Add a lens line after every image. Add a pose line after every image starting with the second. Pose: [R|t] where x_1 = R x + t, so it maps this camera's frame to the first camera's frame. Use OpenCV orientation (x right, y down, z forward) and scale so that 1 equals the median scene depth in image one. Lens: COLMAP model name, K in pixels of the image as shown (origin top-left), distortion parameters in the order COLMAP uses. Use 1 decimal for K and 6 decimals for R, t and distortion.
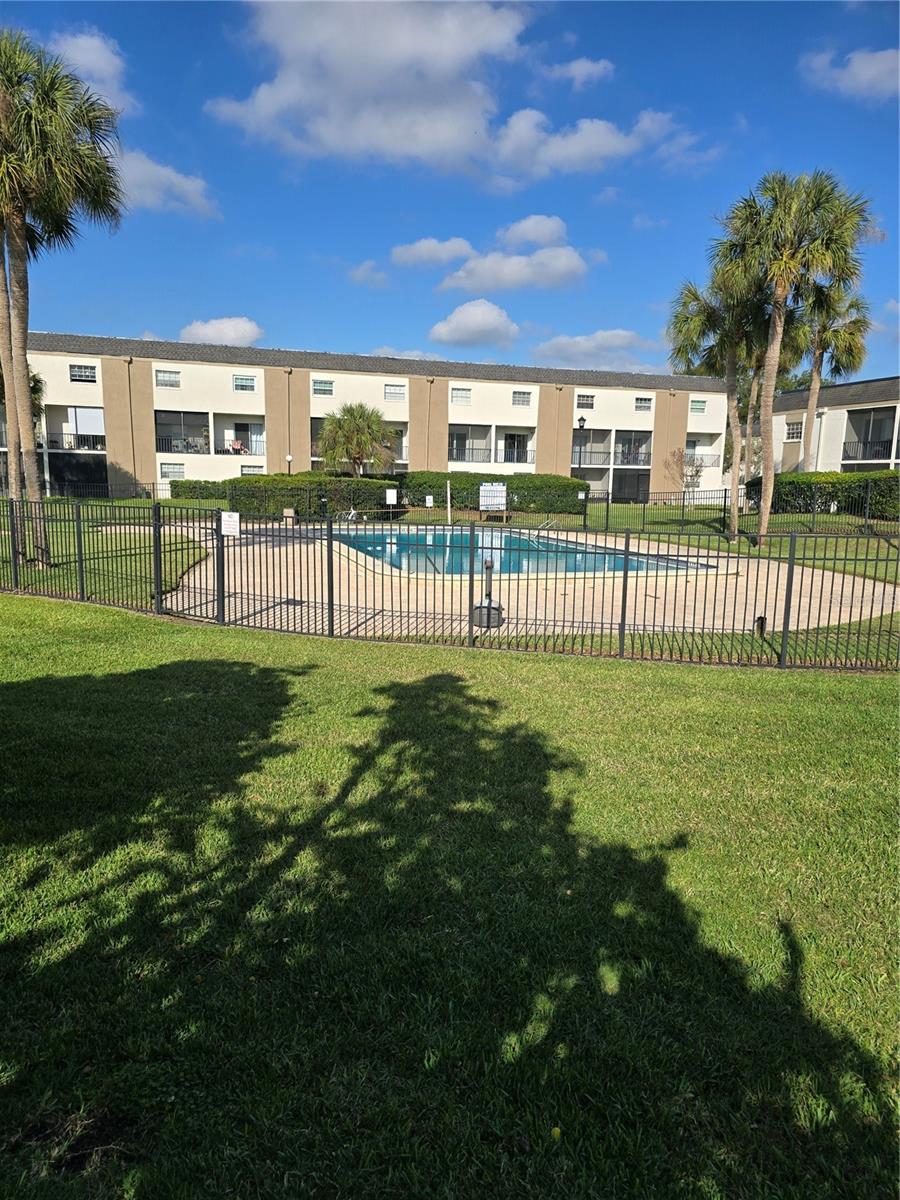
lens RADIAL K [[812.1, 0, 448.1], [0, 812.1, 613.8], [0, 0, 1]] dist [0.058194, -0.035119]
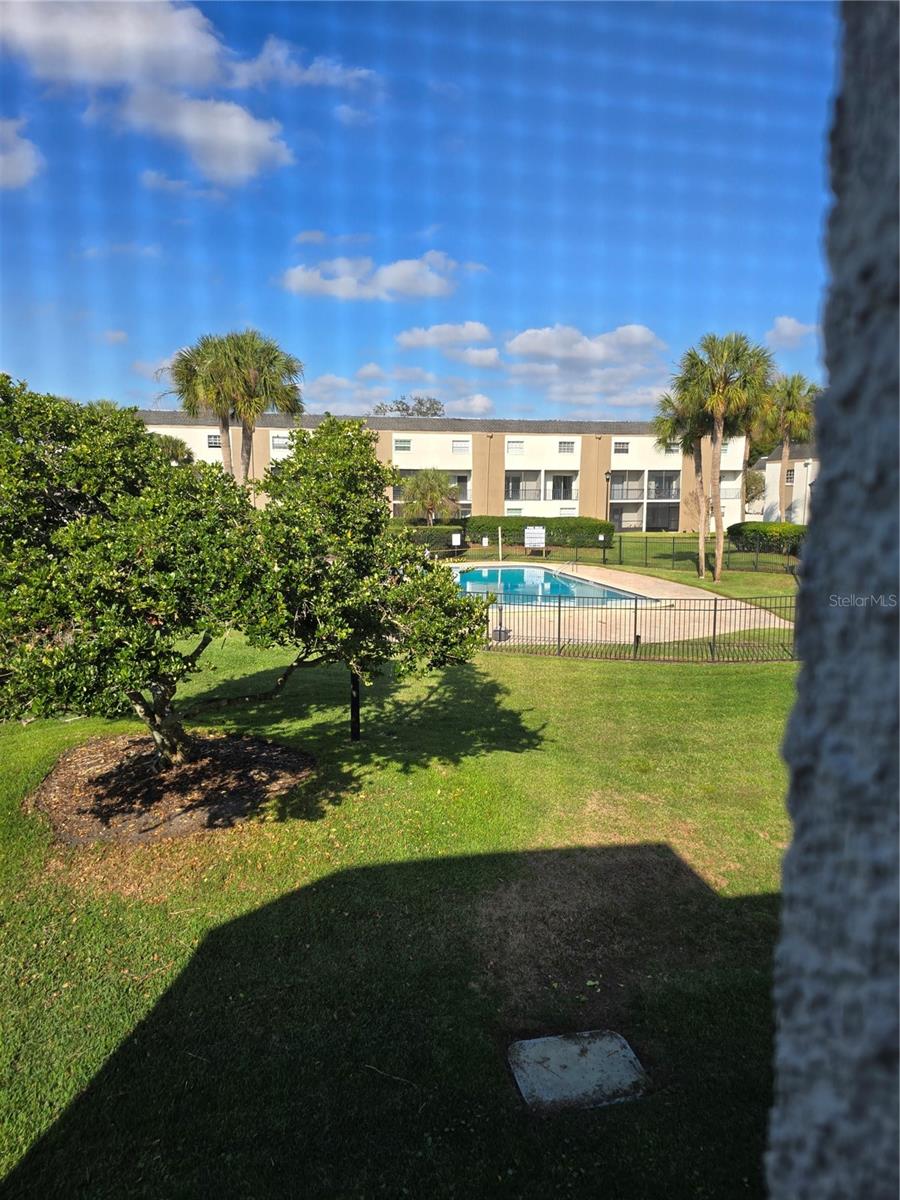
lens RADIAL K [[812.1, 0, 448.1], [0, 812.1, 613.8], [0, 0, 1]] dist [0.058194, -0.035119]
pose [[0.996016, -0.003294, -0.089110, 0.024287], [0.002312, 0.999935, -0.011120, -0.006396], [0.089141, 0.010870, 0.995960, -0.220057]]
